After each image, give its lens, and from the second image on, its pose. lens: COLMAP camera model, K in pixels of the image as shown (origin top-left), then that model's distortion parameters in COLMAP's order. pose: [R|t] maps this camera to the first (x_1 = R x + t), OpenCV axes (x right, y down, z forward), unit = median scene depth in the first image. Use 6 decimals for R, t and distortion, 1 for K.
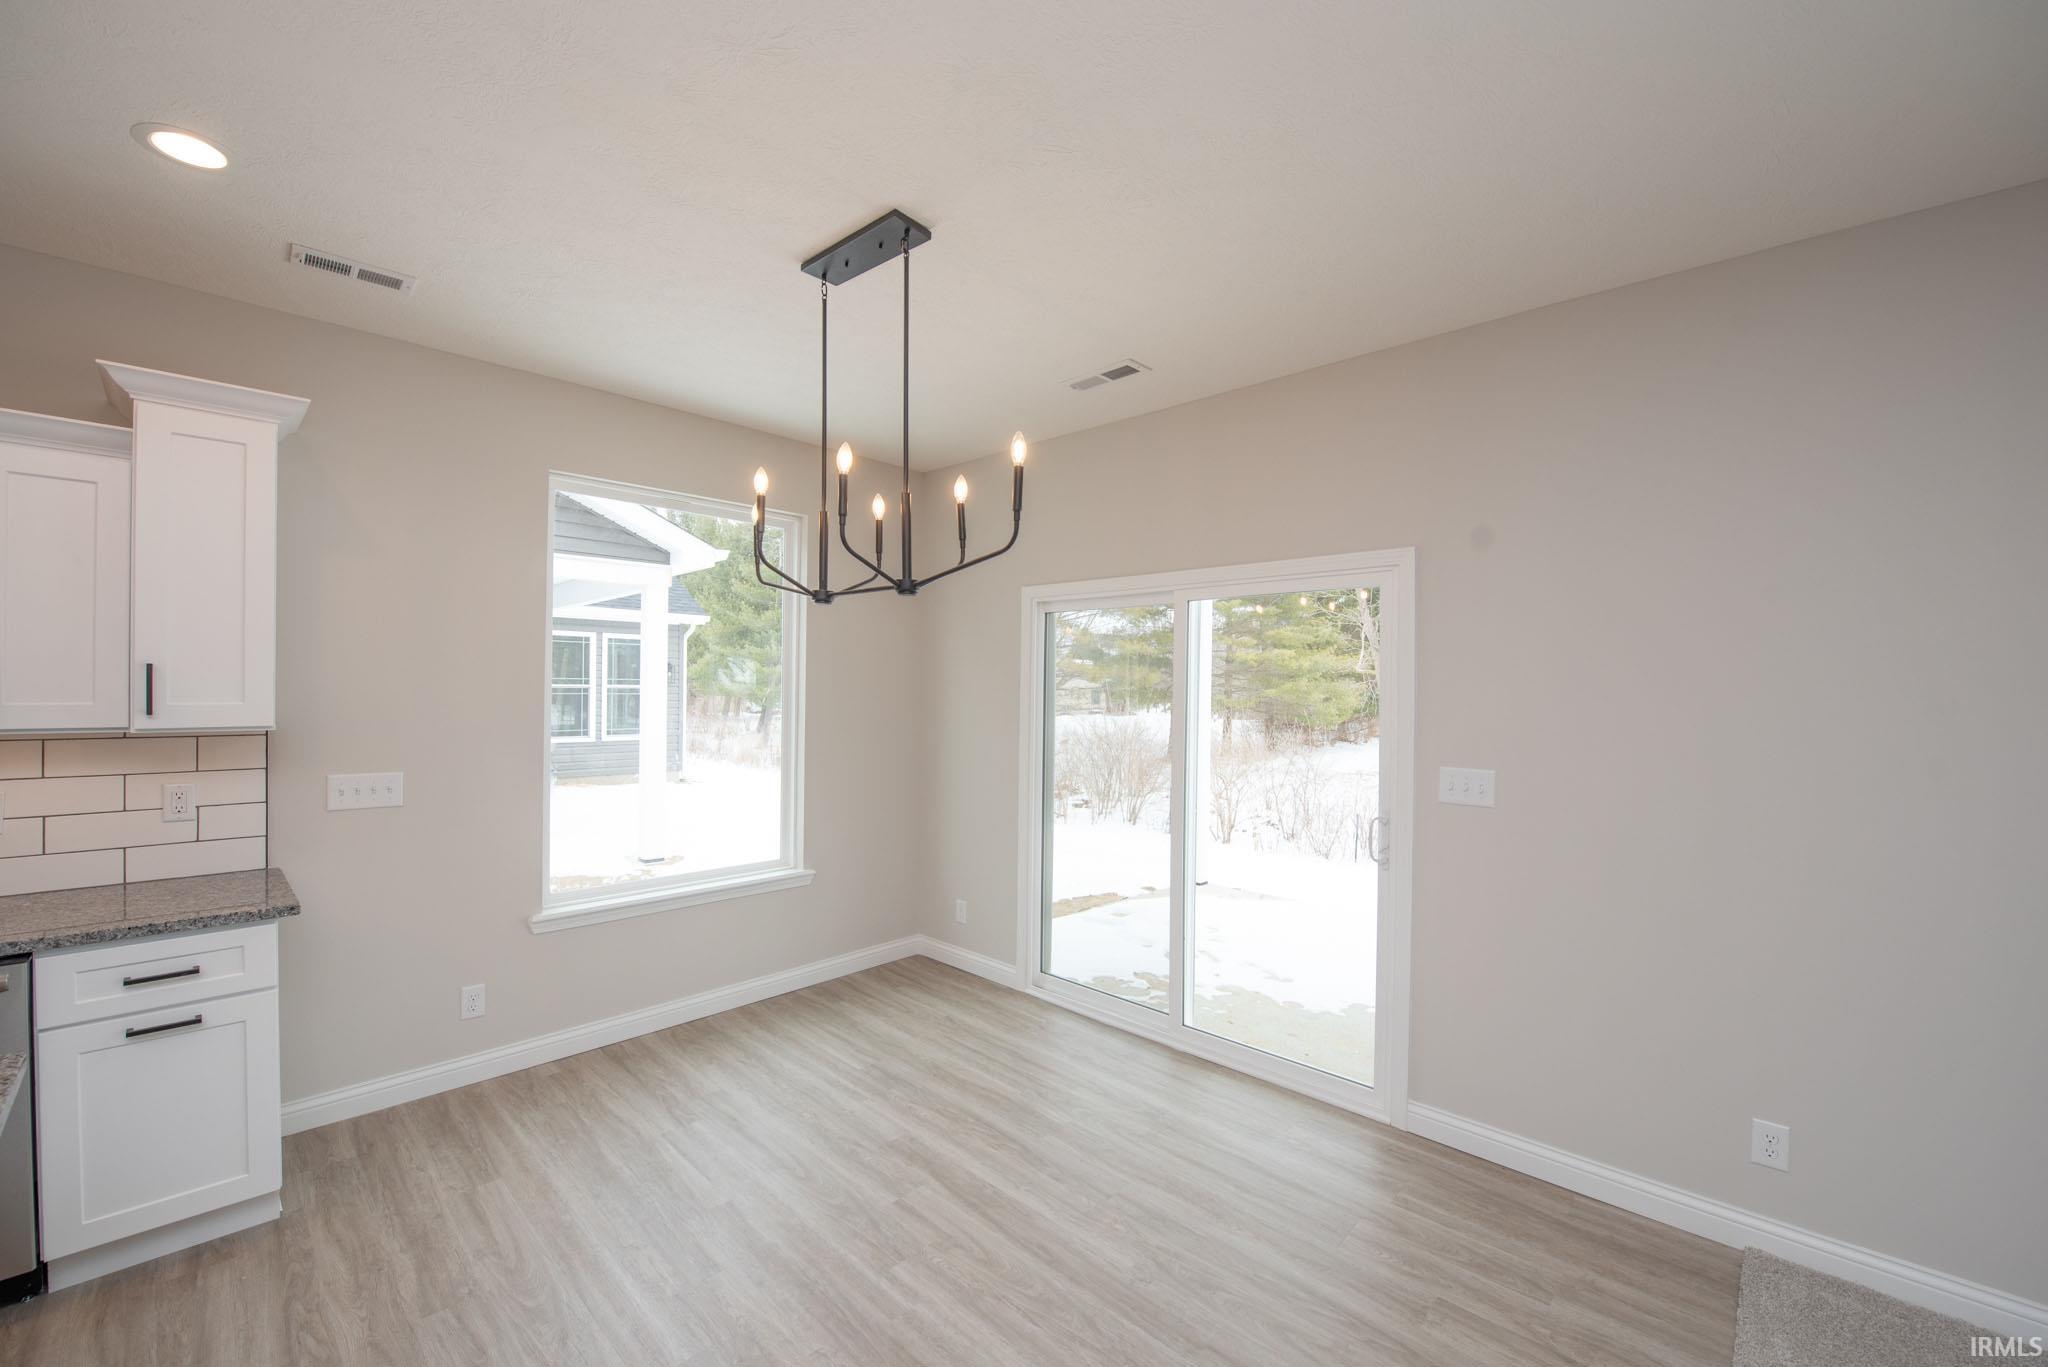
lens RADIAL K [[806.2, 0, 1021.9], [0, 806.2, 692.9], [0, 0, 1]] dist [-0.020017, -0.000081]
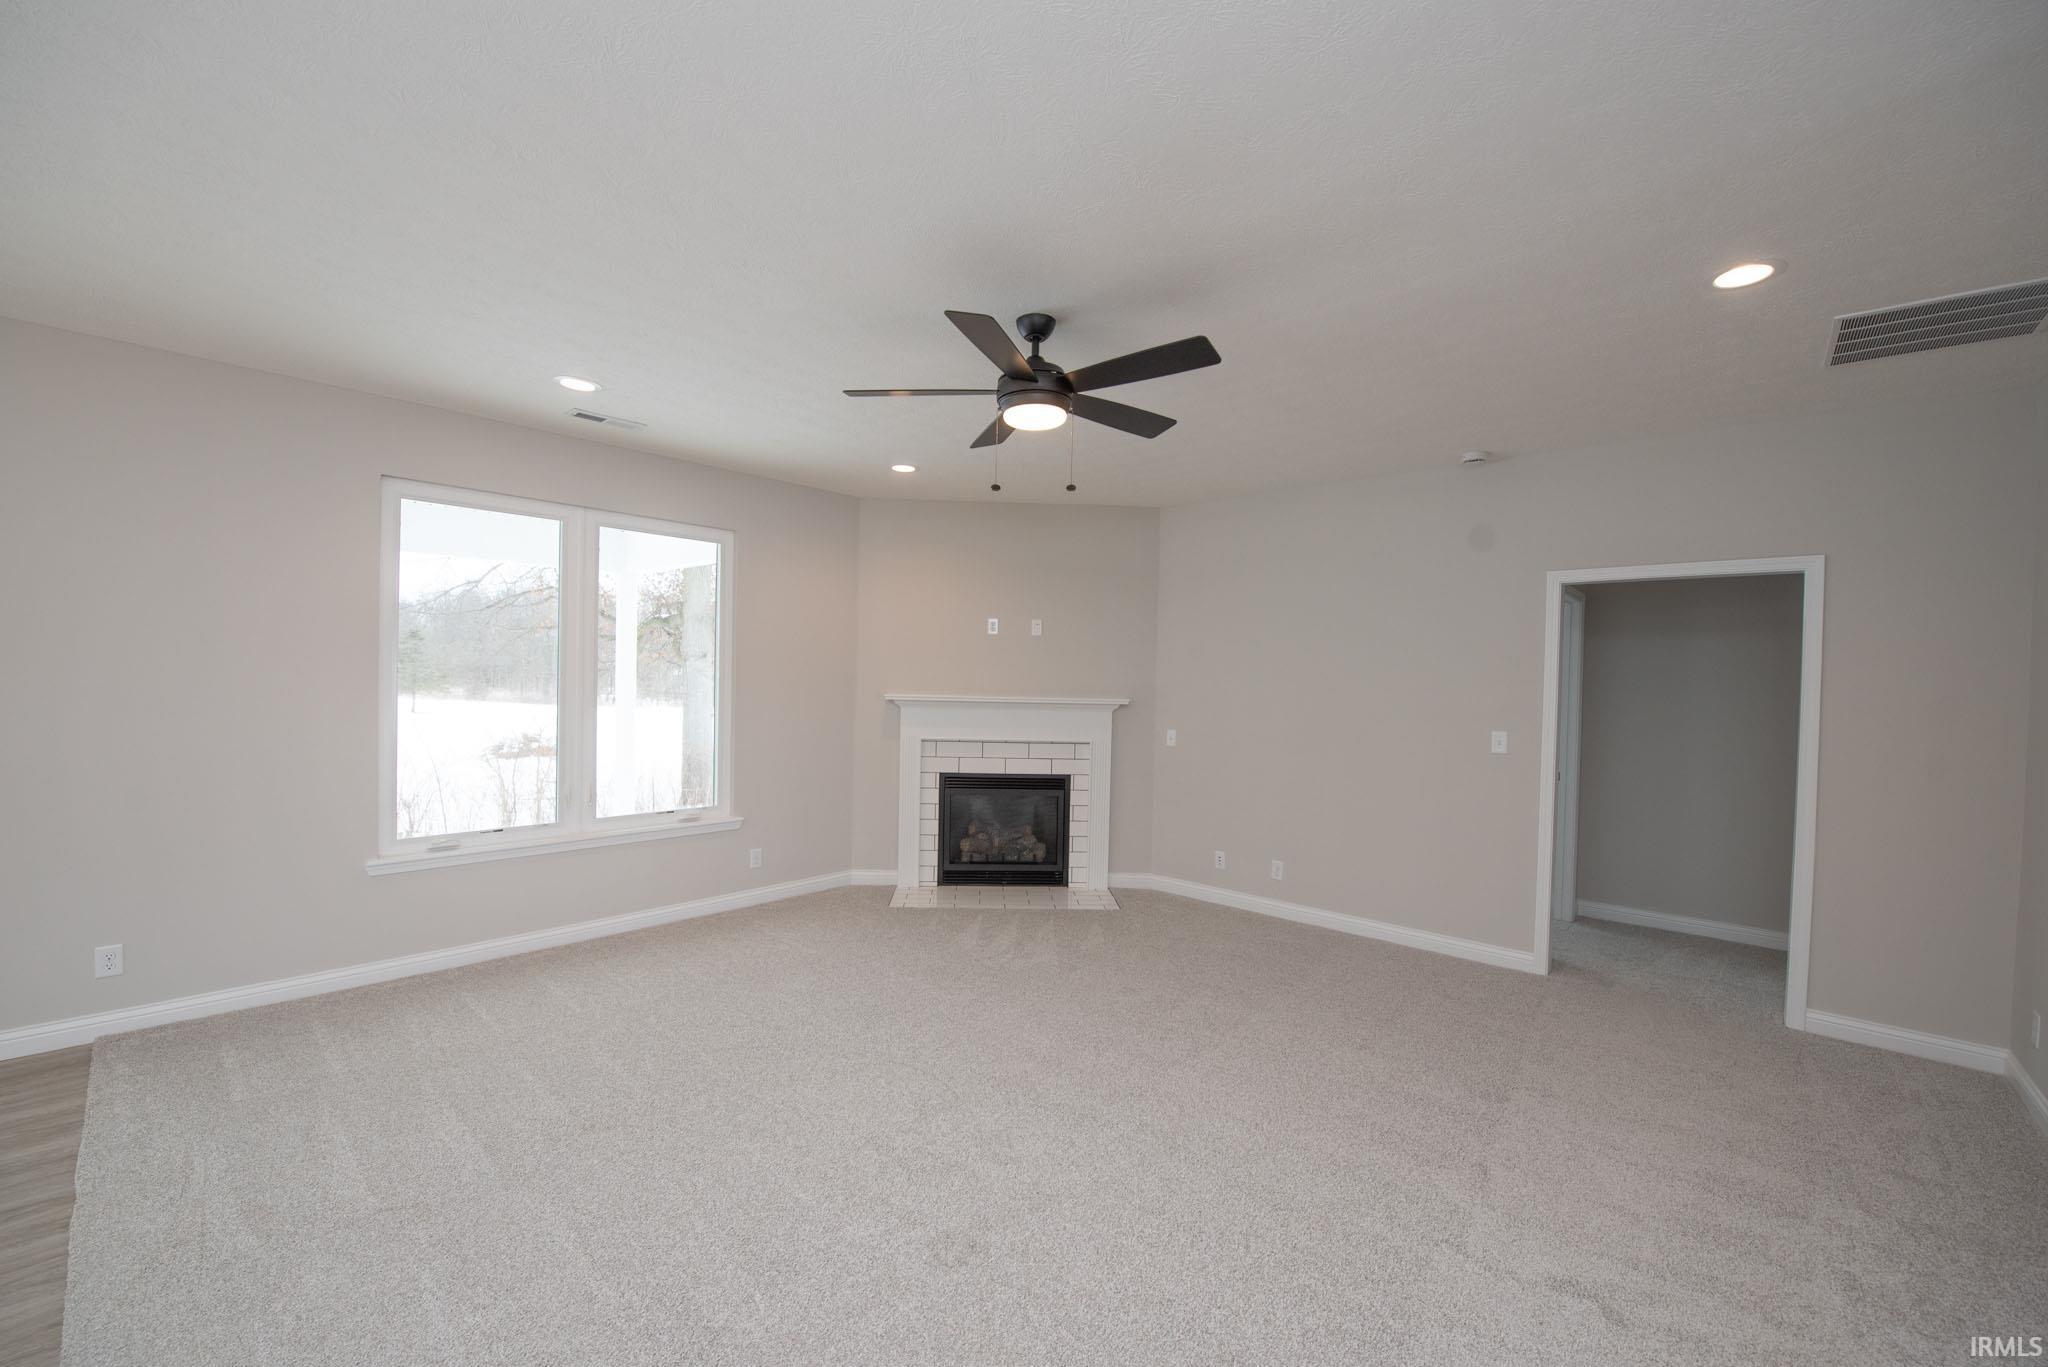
lens RADIAL K [[823.2, 0, 1014.7], [0, 823.2, 689.7], [0, 0, 1]] dist [-0.021498, -0.000721]
pose [[-0.021229, -0.029780, 0.999331, -0.439544], [-0.020782, 0.999353, 0.029340, -0.006131], [-0.999559, -0.020146, -0.021834, -0.512041]]
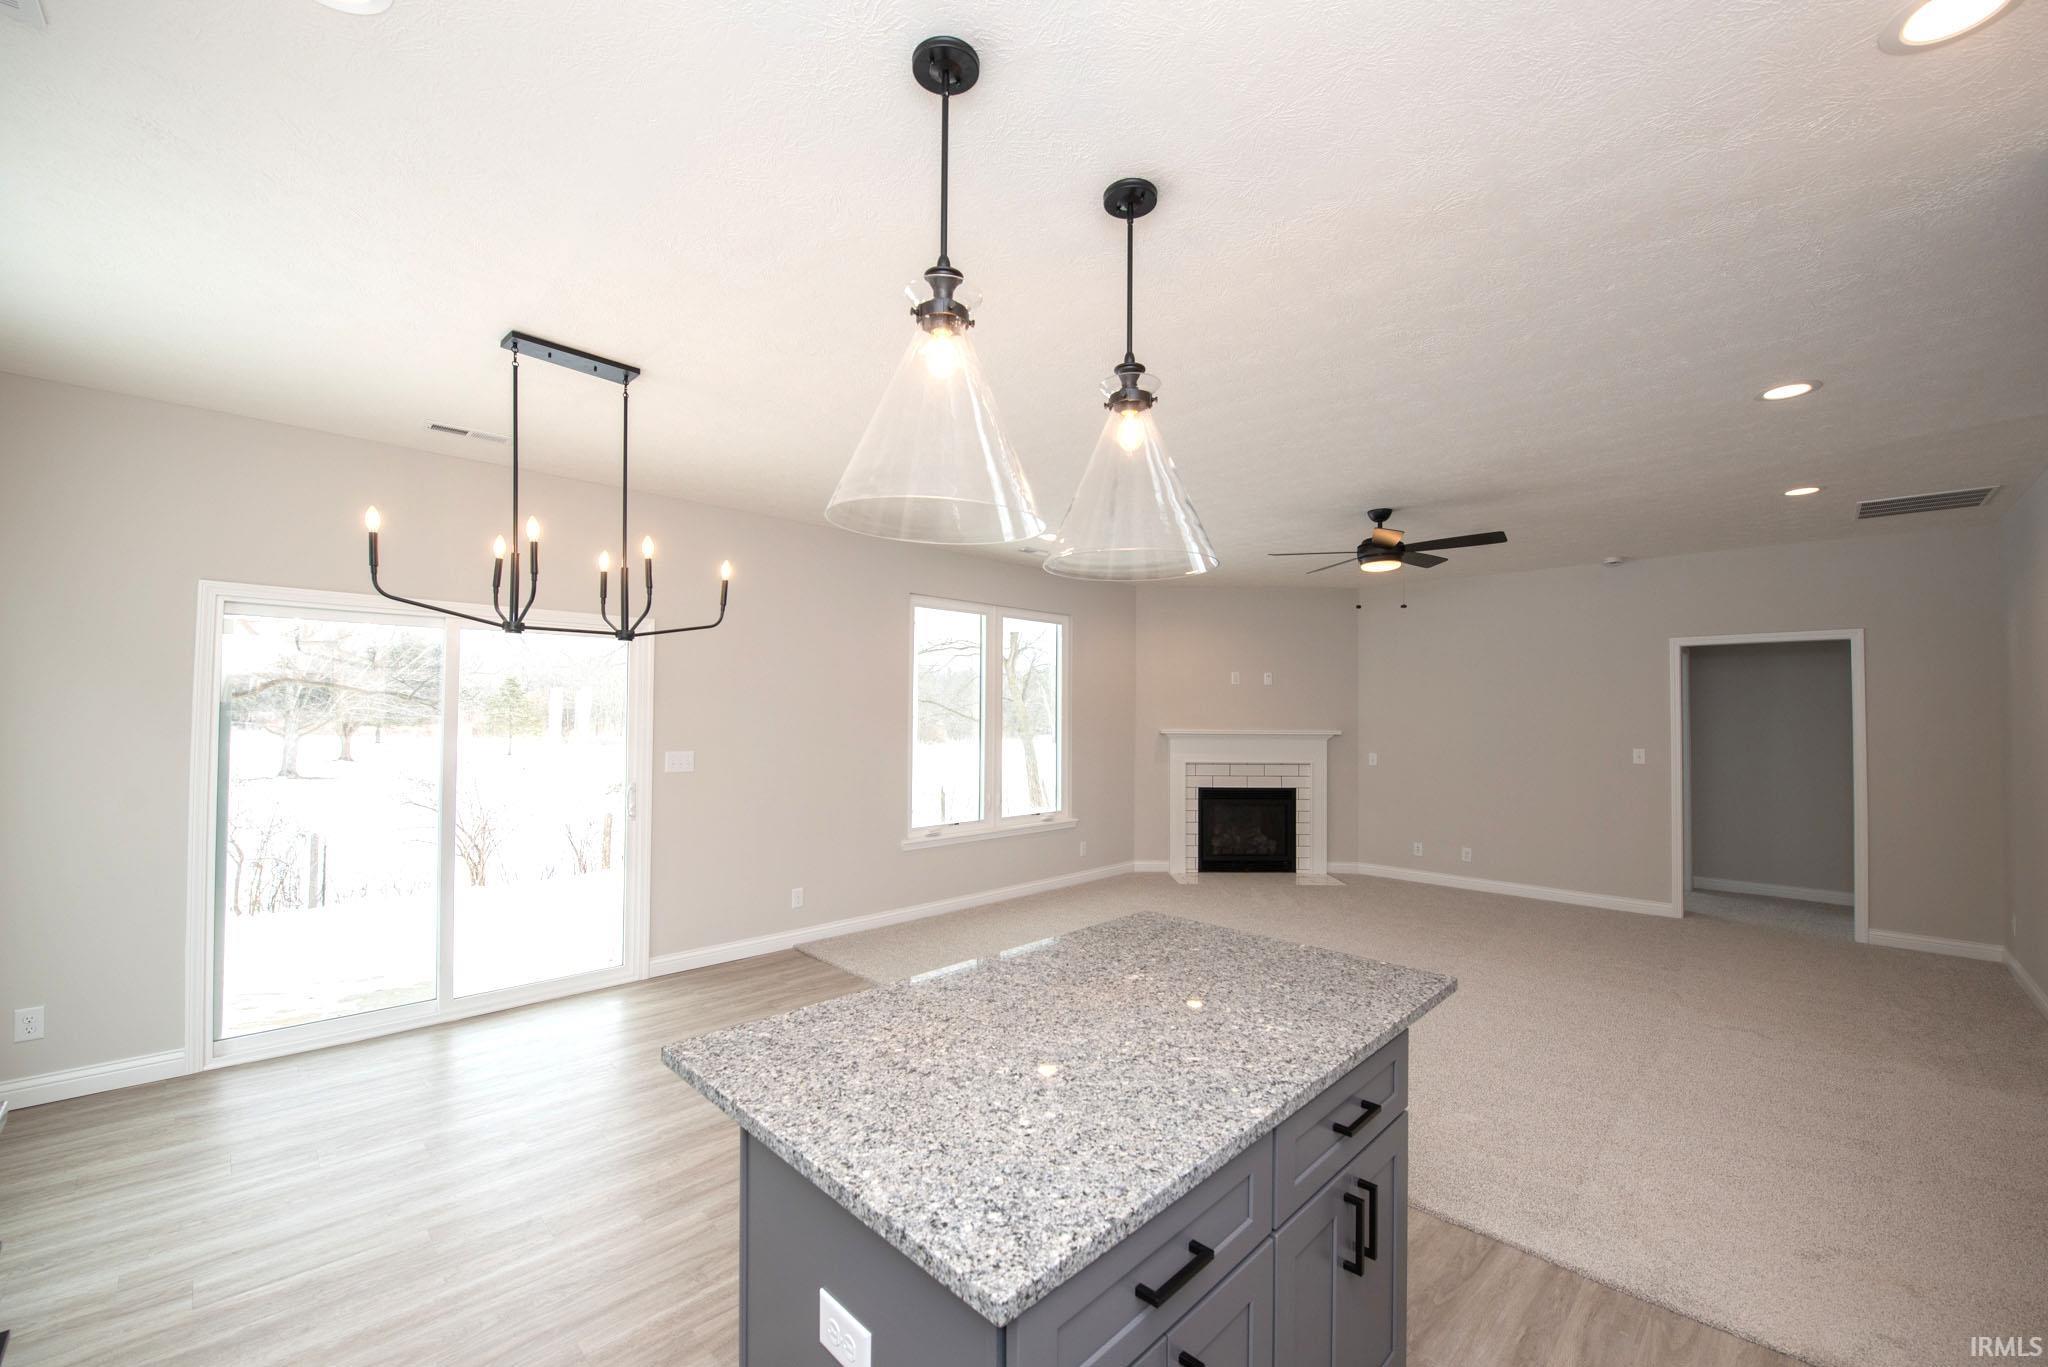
lens RADIAL K [[823.2, 0, 1014.7], [0, 823.2, 689.7], [0, 0, 1]] dist [-0.021498, -0.000721]
pose [[0.025195, 0.014723, 0.999574, -1.221531], [-0.006297, 0.999874, -0.014568, -0.019642], [-0.999663, -0.005927, 0.025285, 0.226525]]
